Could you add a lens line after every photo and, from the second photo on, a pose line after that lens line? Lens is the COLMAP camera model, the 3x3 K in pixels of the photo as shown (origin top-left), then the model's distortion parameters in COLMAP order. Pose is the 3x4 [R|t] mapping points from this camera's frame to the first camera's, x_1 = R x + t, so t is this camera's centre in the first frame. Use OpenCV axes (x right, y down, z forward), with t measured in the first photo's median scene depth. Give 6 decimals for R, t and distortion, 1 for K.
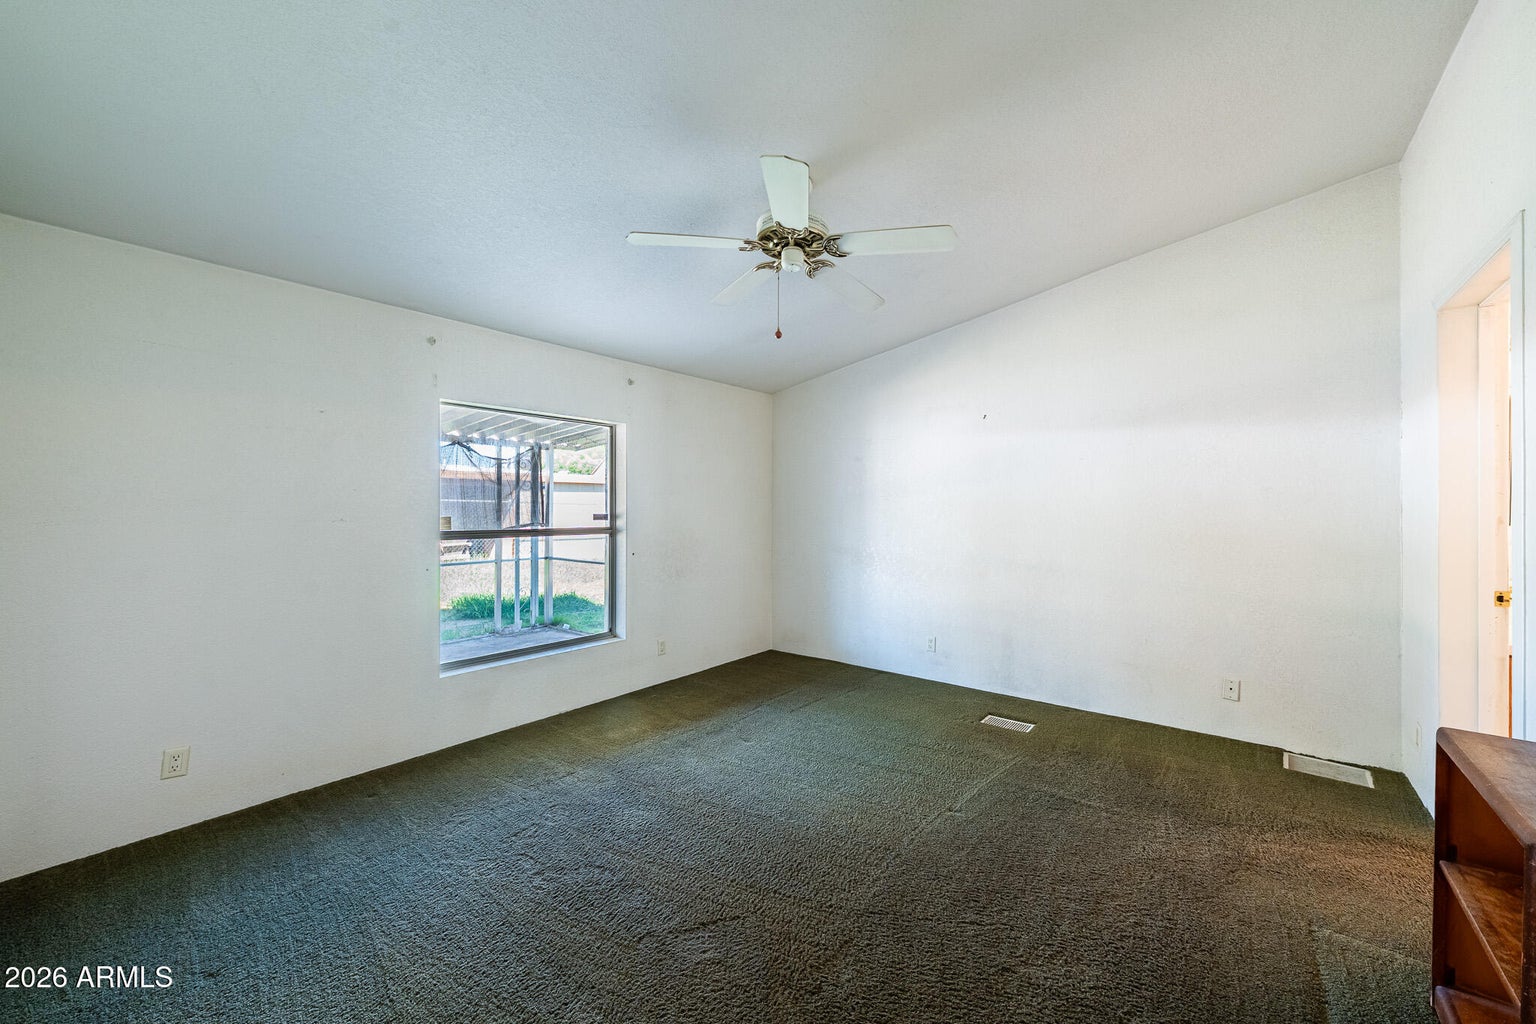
lens RADIAL K [[589.1, 0, 775.1], [0, 589.1, 508.5], [0, 0, 1]] dist [-0.000230, -0.000061]
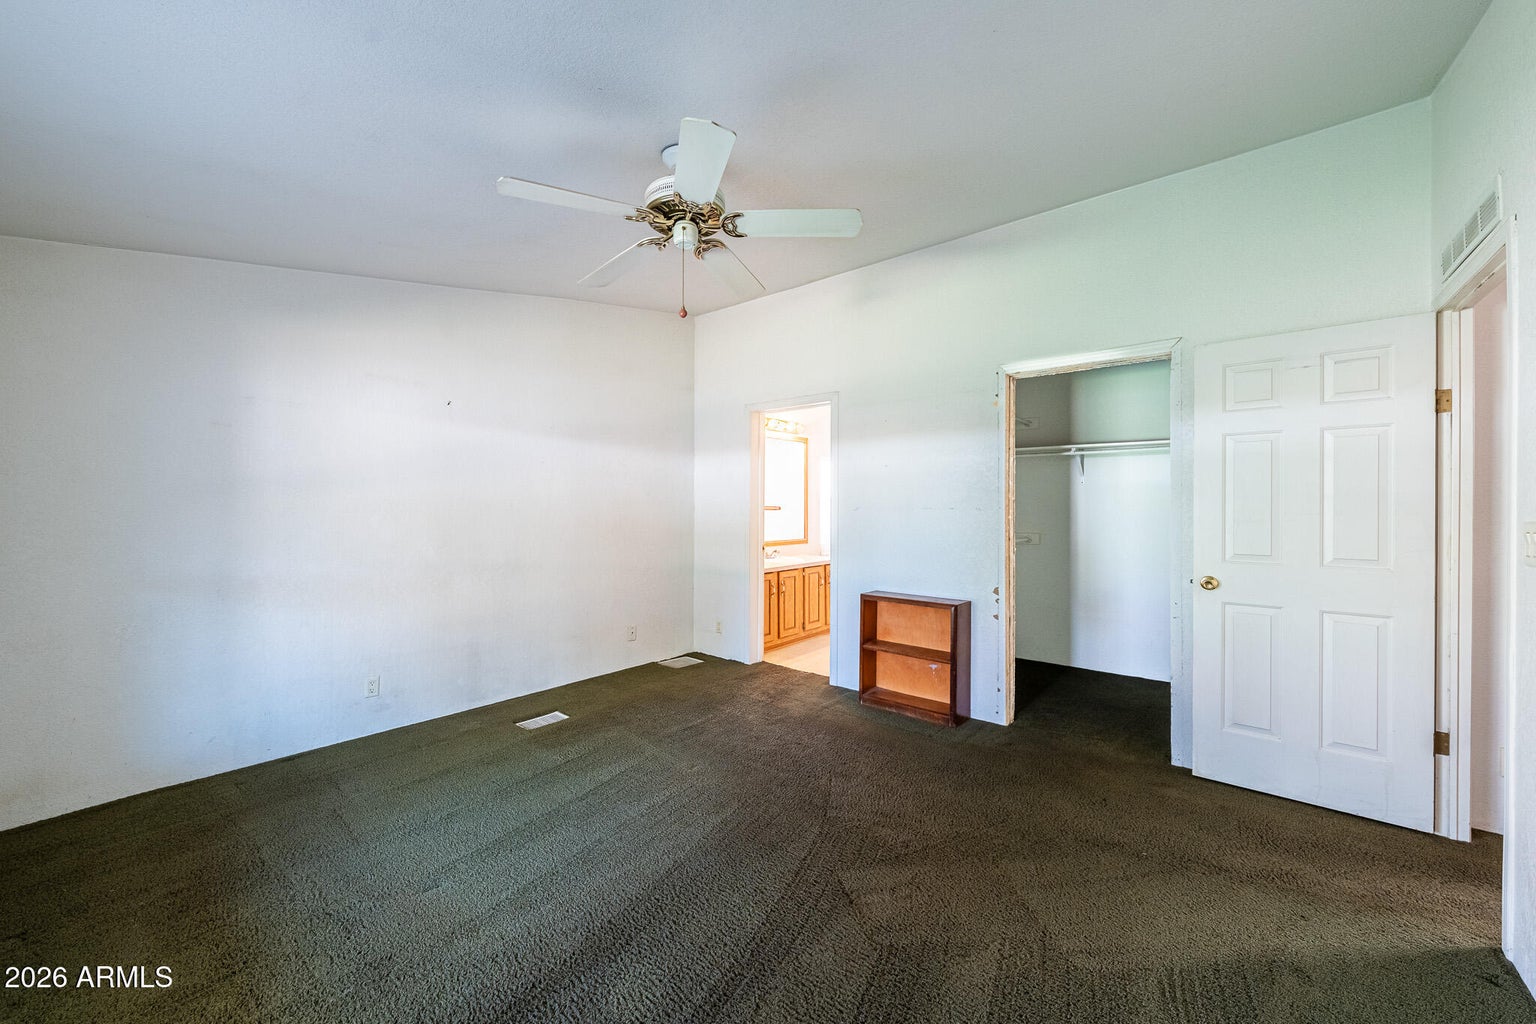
lens RADIAL K [[589.1, 0, 775.1], [0, 589.1, 508.5], [0, 0, 1]] dist [-0.000230, -0.000061]
pose [[-0.004107, -0.001660, 0.999990, -0.596325], [0.001622, 0.999997, 0.001667, 0.000492], [-0.999990, 0.001629, -0.004104, 0.586238]]
